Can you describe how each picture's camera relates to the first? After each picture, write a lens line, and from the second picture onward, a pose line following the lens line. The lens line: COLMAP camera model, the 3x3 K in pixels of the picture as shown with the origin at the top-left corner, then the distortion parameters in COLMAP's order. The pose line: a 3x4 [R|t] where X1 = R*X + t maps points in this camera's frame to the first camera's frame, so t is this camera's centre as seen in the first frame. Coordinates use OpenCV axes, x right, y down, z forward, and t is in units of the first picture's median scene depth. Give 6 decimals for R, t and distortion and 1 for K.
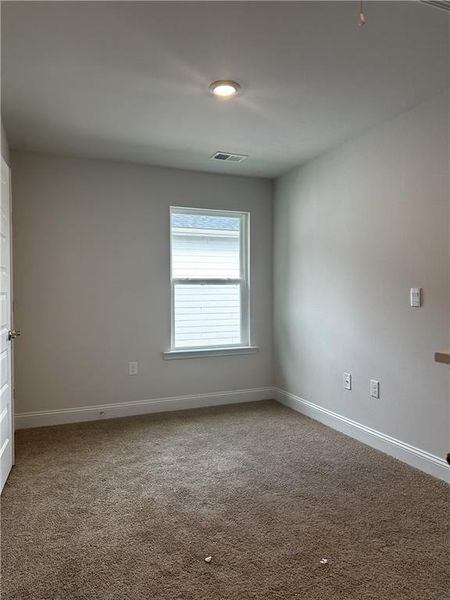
lens RADIAL K [[419.3, 0, 222.3], [0, 419.3, 297.6], [0, 0, 1]] dist [0.124422, -0.171109]
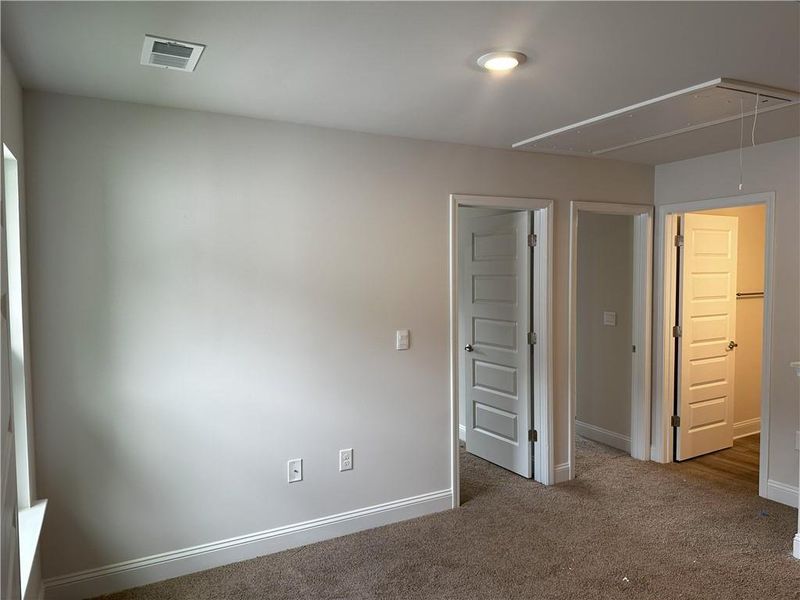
lens RADIAL K [[559.0, 0, 400.1], [0, 559.0, 303.2], [0, 0, 1]] dist [0.124422, -0.171109]
pose [[-0.101753, -0.047773, 0.993662, -0.768537], [0.028712, 0.998289, 0.050936, -0.144359], [-0.994395, 0.033713, -0.100207, 1.118826]]
